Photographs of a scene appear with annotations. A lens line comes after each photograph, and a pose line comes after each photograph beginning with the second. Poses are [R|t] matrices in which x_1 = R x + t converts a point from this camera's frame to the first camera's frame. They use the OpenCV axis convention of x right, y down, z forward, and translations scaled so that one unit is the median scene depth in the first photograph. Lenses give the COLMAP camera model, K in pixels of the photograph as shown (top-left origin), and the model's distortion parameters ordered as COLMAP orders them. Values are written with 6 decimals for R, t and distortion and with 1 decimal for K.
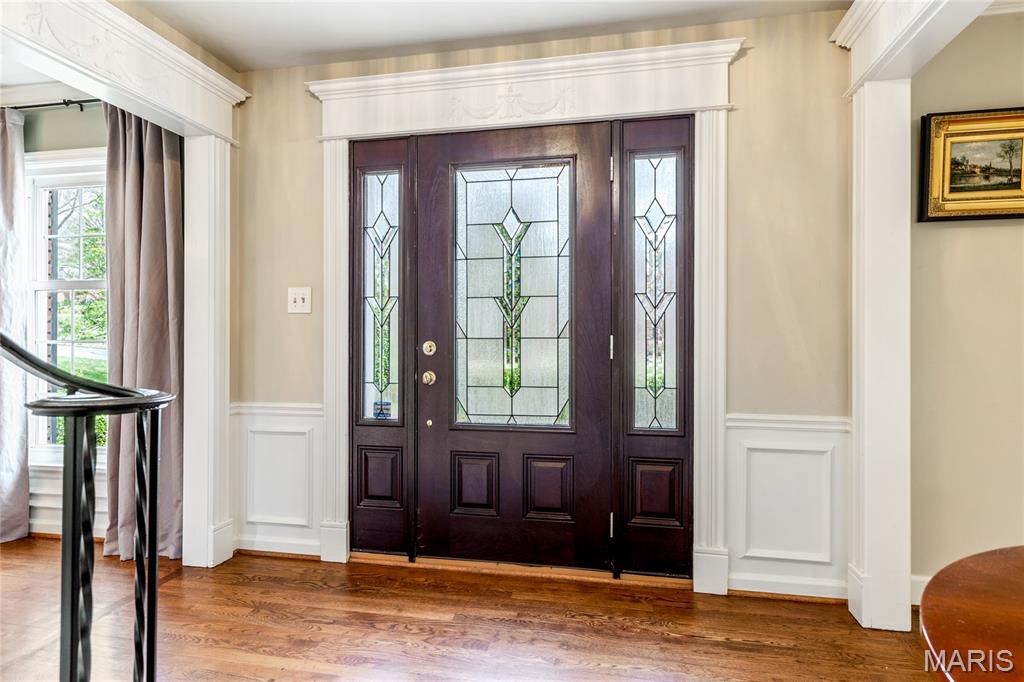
lens RADIAL K [[580.3, 0, 512.4], [0, 580.3, 338.6], [0, 0, 1]] dist [-0.000588, 0.000014]
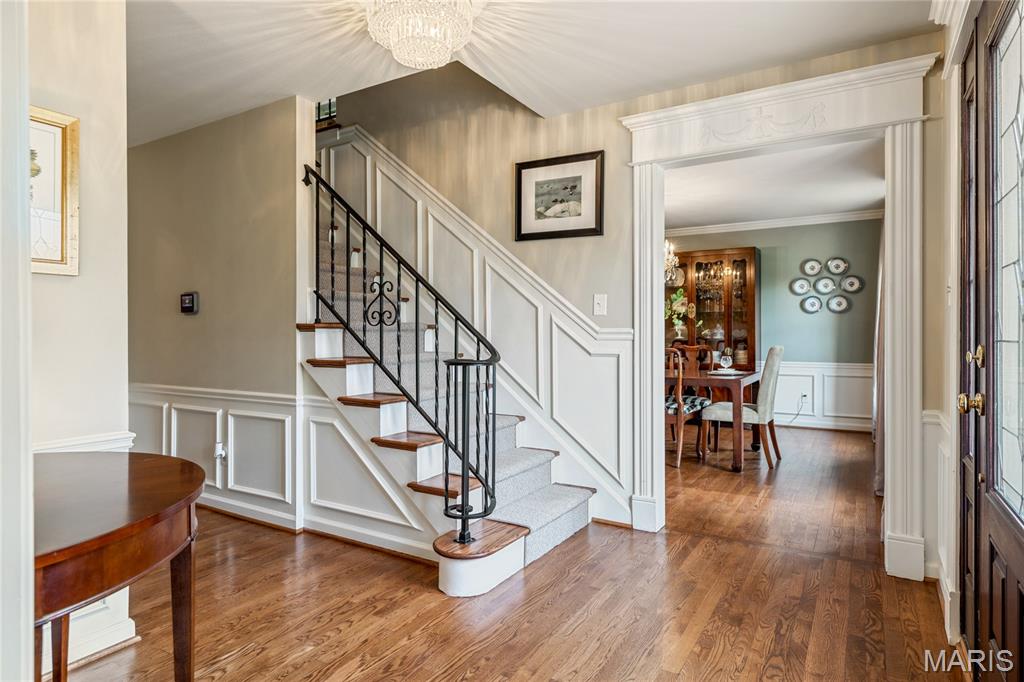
lens RADIAL K [[580.3, 0, 510.8], [0, 580.3, 338.5], [0, 0, 1]] dist [-0.000588, 0.000014]
pose [[-0.347938, 0.010249, -0.937462, 0.735253], [-0.007414, 0.999879, 0.013683, -0.008700], [0.937488, 0.011712, -0.347820, 0.907391]]
